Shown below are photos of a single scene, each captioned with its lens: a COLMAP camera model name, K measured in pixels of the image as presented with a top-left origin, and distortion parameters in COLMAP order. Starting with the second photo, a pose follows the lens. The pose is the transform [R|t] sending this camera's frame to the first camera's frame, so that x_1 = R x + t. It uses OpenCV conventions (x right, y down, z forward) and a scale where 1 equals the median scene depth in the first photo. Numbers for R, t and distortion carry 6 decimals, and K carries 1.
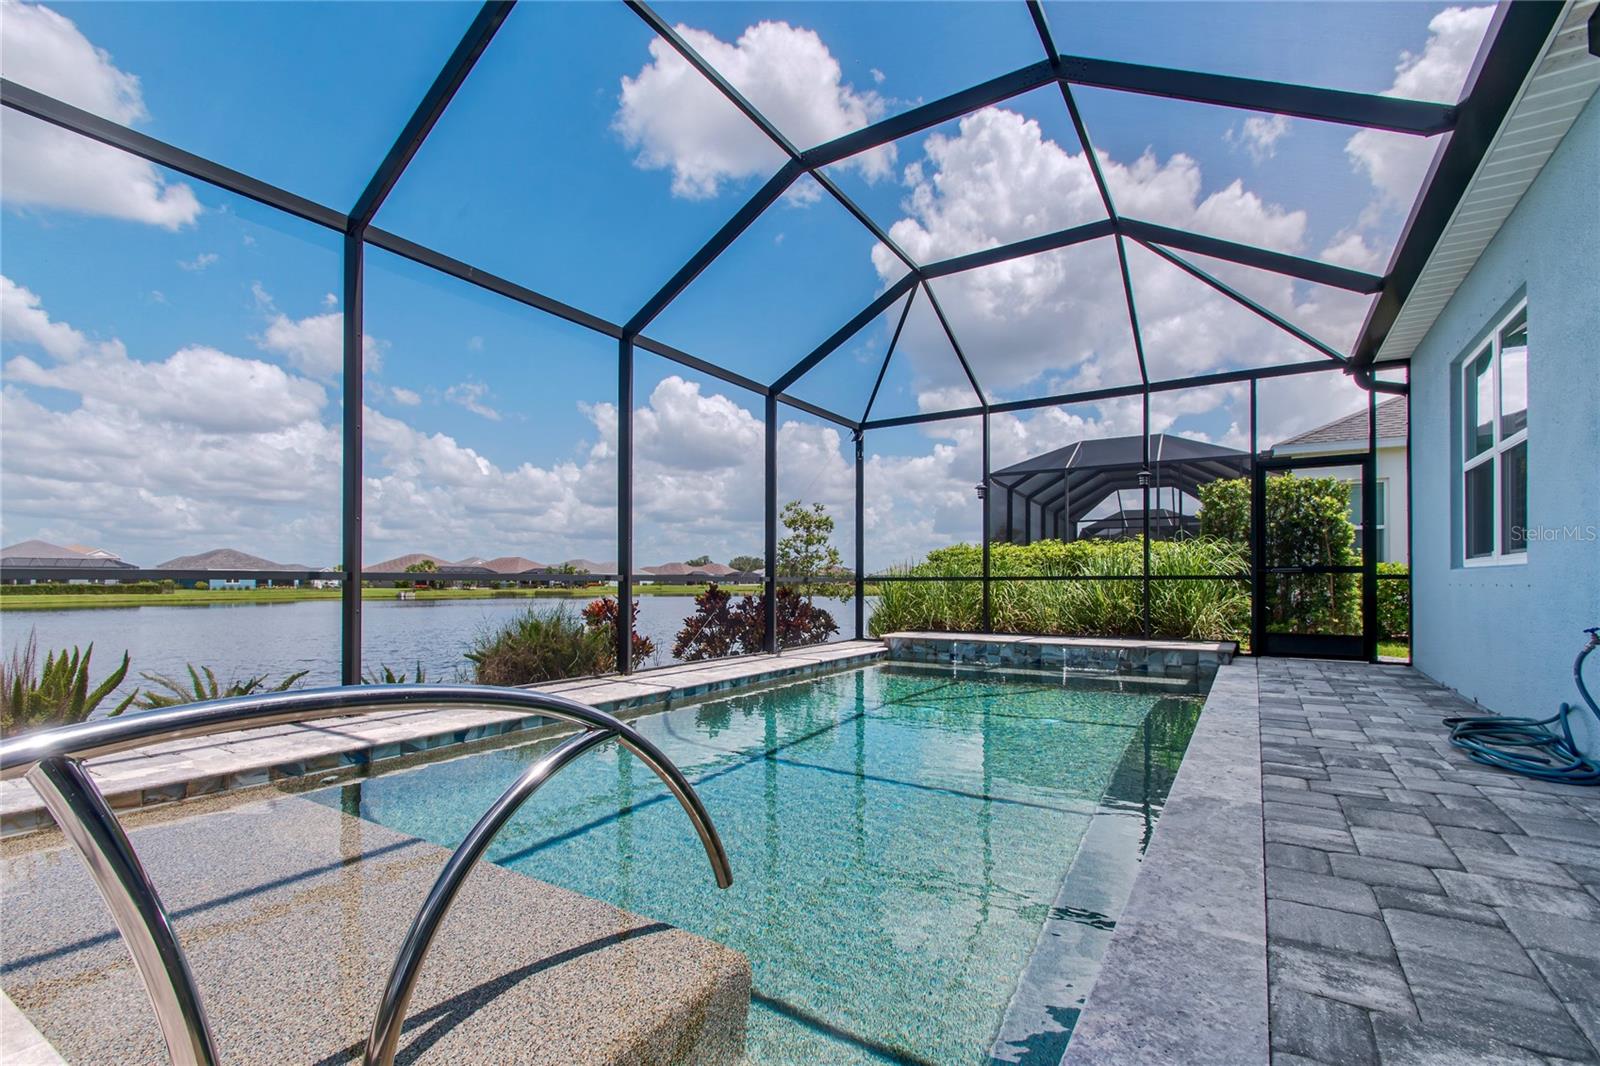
lens RADIAL K [[714.8, 0, 783.0], [0, 714.8, 595.3], [0, 0, 1]] dist [0.001272, -0.000080]
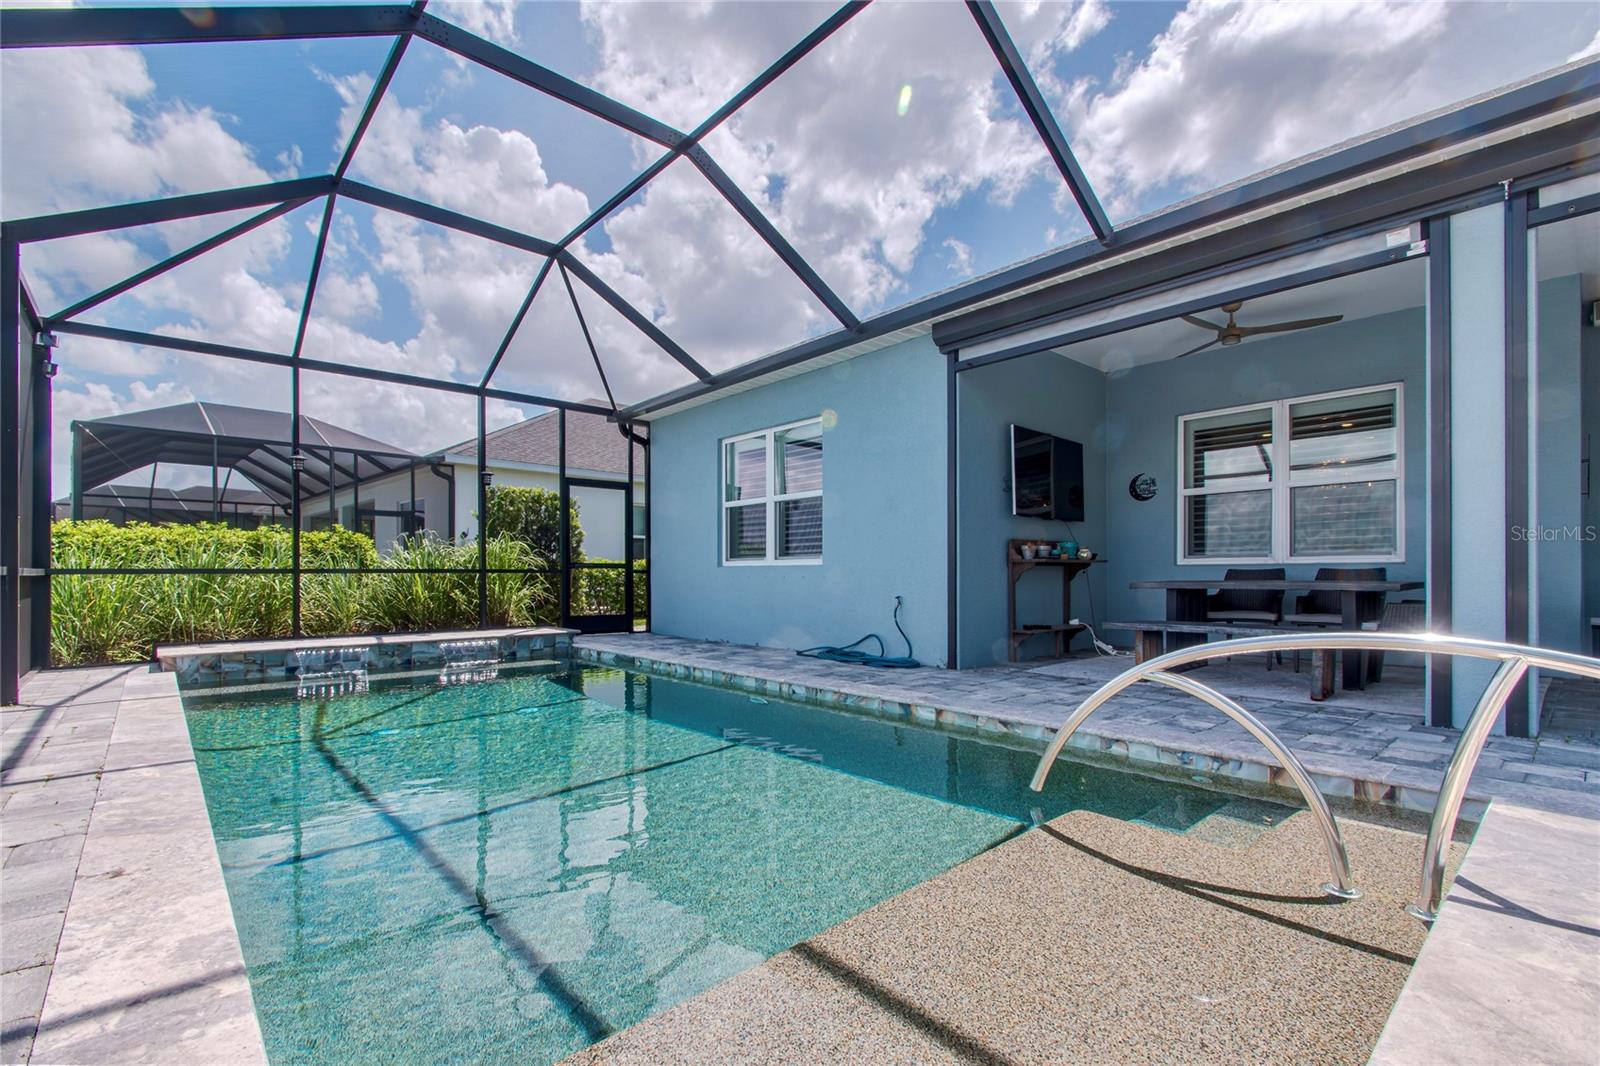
lens RADIAL K [[725.3, 0, 804.9], [0, 725.3, 559.3], [0, 0, 1]] dist [0.002205, -0.000147]
pose [[0.263889, 0.021096, 0.964322, -0.404716], [0.018144, 0.999475, -0.026830, -0.004155], [-0.964383, 0.024577, 0.263367, 0.265459]]
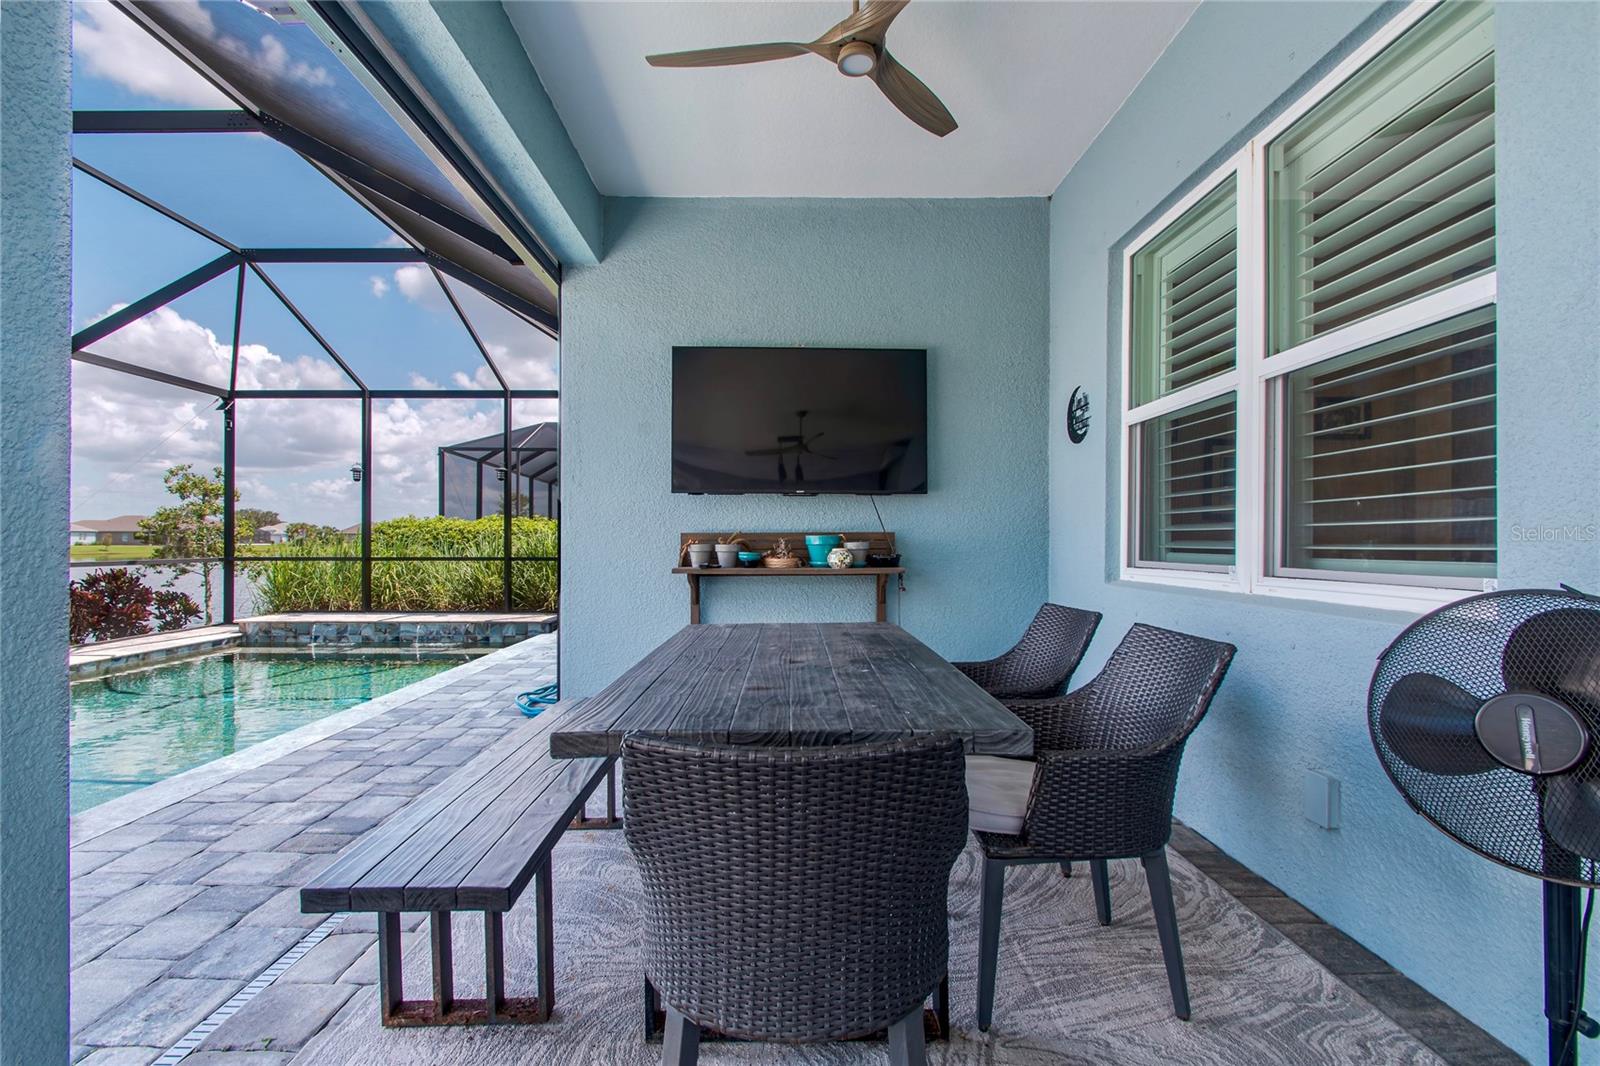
lens RADIAL K [[722.1, 0, 778.6], [0, 722.1, 538.1], [0, 0, 1]] dist [-0.001454, -0.000289]
pose [[0.841843, 0.005524, 0.539694, 0.254935], [0.006226, 0.999782, -0.019945, -0.032252], [-0.539686, 0.020151, 0.841625, -0.210657]]
